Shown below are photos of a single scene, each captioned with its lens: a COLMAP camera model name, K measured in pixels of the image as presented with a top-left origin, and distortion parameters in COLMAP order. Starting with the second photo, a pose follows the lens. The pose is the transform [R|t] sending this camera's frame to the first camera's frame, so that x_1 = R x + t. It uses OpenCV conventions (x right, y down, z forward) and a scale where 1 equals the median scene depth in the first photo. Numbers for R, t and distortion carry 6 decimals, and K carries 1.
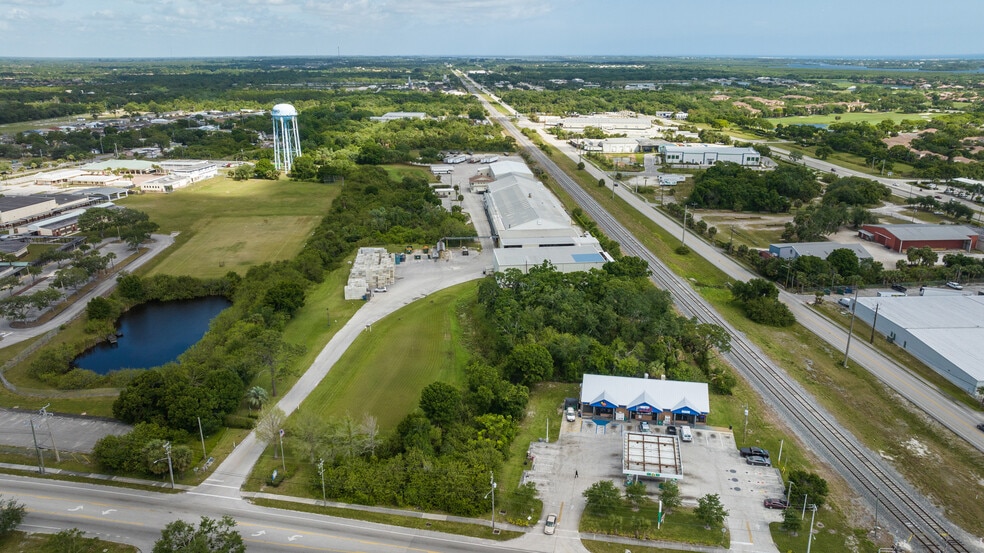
lens RADIAL K [[682.5, 0, 493.8], [0, 682.5, 275.9], [0, 0, 1]] dist [-0.036178, 0.030012]
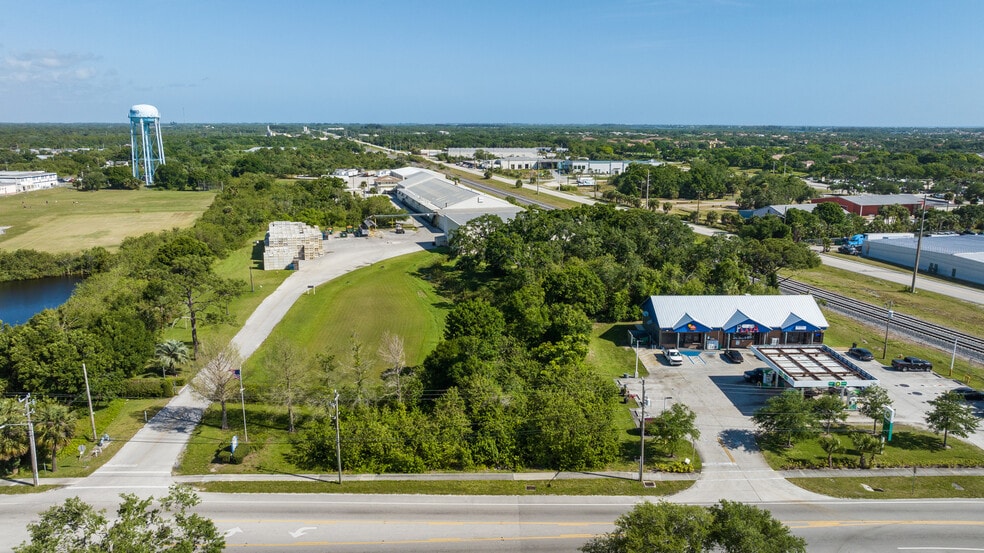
lens RADIAL K [[682.5, 0, 489.8], [0, 682.5, 279.0], [0, 0, 1]] dist [-0.036178, 0.030012]
pose [[0.979104, -0.039789, 0.199427, -0.118534], [0.057754, 0.994698, -0.085090, 0.116364], [-0.194984, 0.094829, 0.976211, 0.207754]]
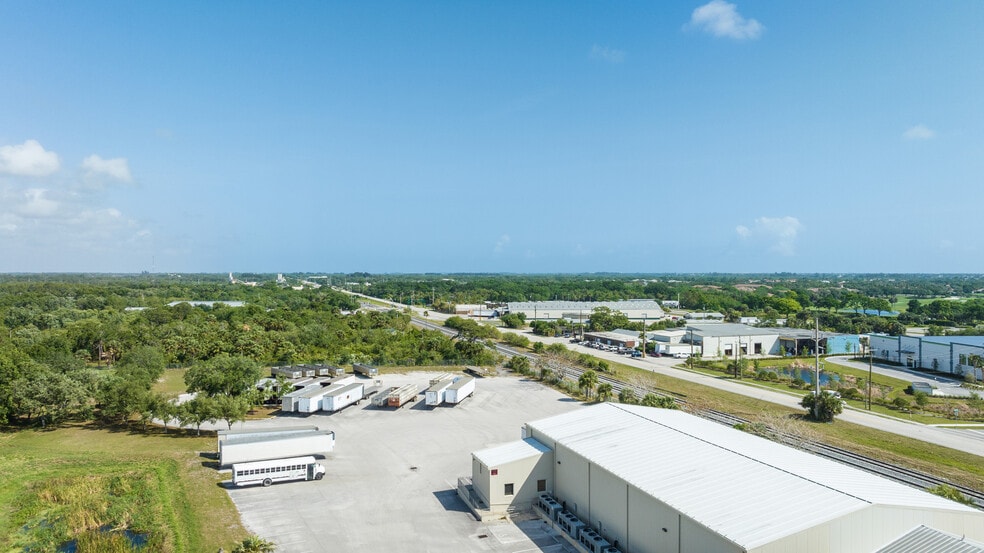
lens RADIAL K [[682.5, 0, 498.3], [0, 682.5, 277.4], [0, 0, 1]] dist [-0.036178, 0.030012]
pose [[0.970391, 0.001108, 0.241539, -0.117148], [0.072768, 0.952189, -0.296715, -0.275095], [-0.230319, 0.305506, 0.923915, 1.514548]]
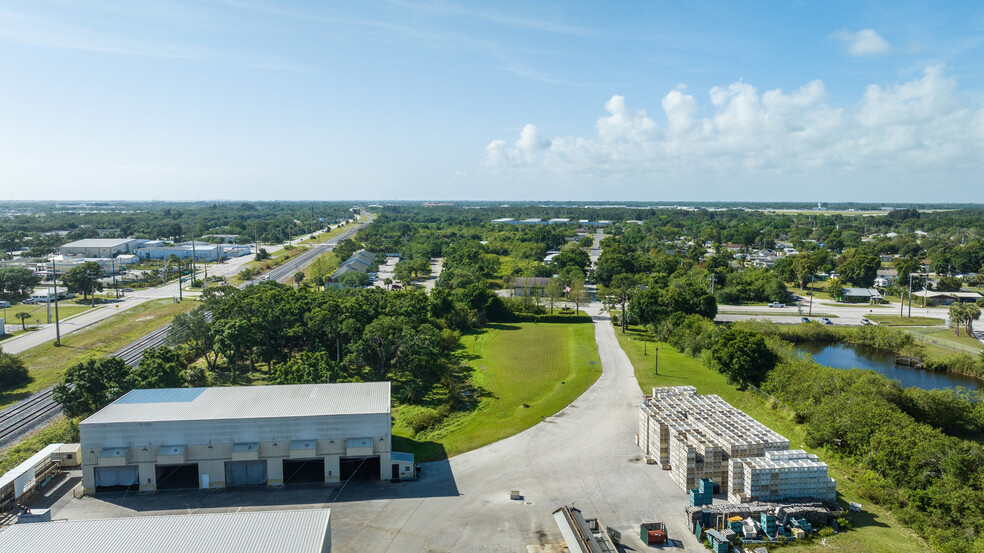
lens RADIAL K [[682.5, 0, 488.4], [0, 682.5, 278.0], [0, 0, 1]] dist [-0.036178, 0.030012]
pose [[-0.999648, 0.004818, -0.026102, -0.044422], [-0.006552, 0.908166, 0.418559, -0.263907], [0.025722, 0.418583, -0.907814, 1.360475]]
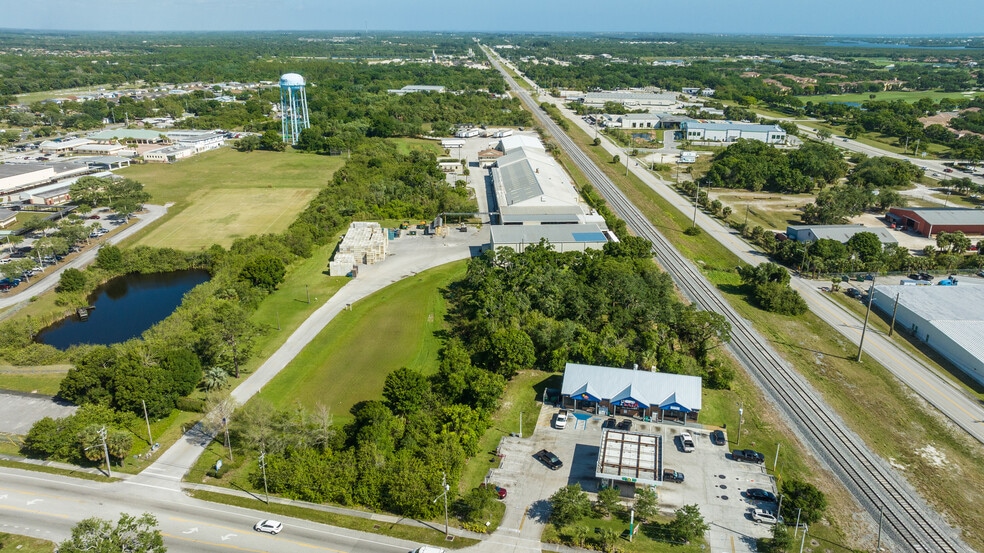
lens RADIAL K [[682.5, 0, 494.4], [0, 682.5, 273.6], [0, 0, 1]] dist [-0.036178, 0.030012]
pose [[0.999126, 0.020612, -0.036354, 0.043230], [-0.019537, 0.999368, 0.029682, -0.001171], [0.036943, -0.028946, 0.998898, 0.054069]]
